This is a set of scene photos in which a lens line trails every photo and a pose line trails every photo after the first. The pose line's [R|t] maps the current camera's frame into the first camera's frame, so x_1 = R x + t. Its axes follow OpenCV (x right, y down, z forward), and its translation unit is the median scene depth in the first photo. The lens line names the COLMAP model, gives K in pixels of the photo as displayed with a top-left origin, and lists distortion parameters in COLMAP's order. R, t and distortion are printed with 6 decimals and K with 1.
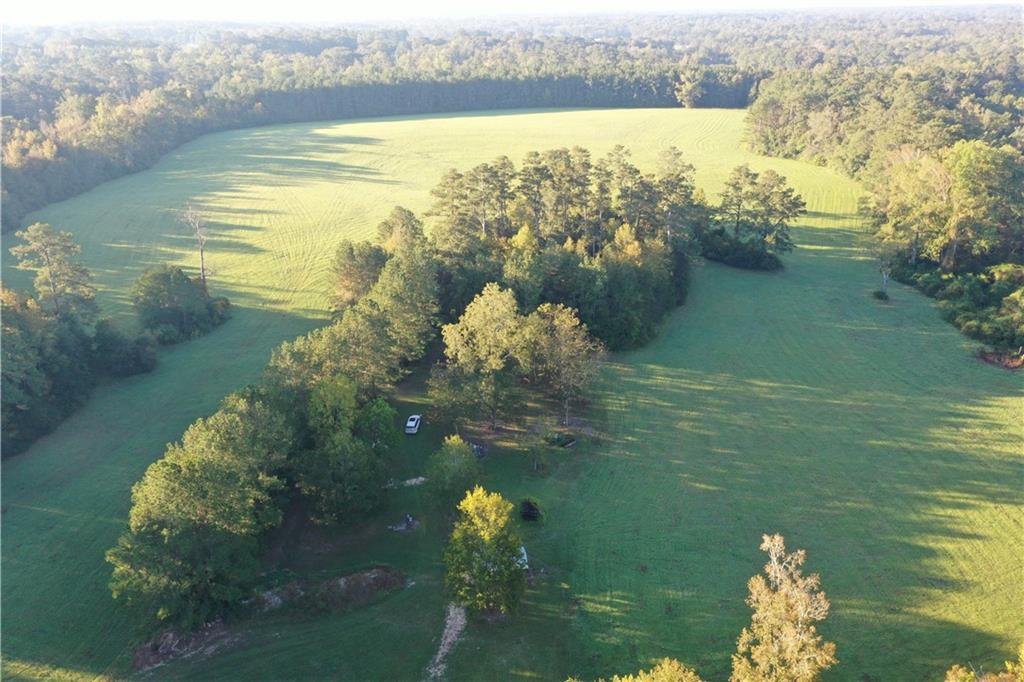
lens RADIAL K [[811.8, 0, 515.1], [0, 811.8, 342.9], [0, 0, 1]] dist [0.008776, 0.007385]
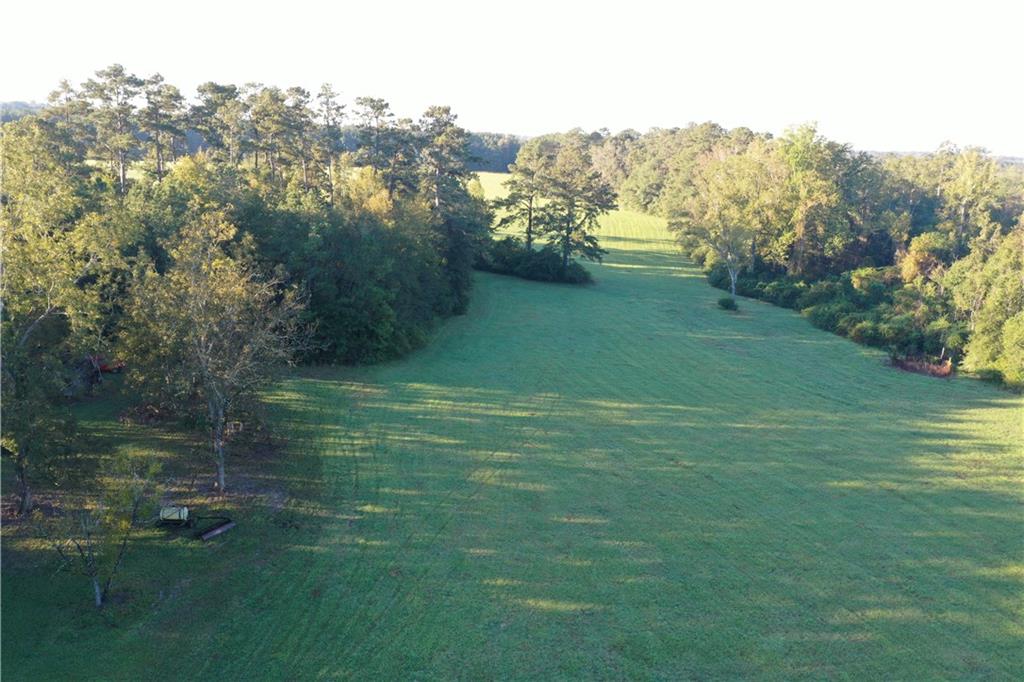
lens RADIAL K [[811.8, 0, 519.0], [0, 811.8, 337.2], [0, 0, 1]] dist [0.008776, 0.007385]
pose [[0.959141, -0.009833, 0.282758, 0.069106], [0.050960, 0.989056, -0.138464, 0.065394], [-0.278302, 0.147216, 0.949145, 0.392357]]
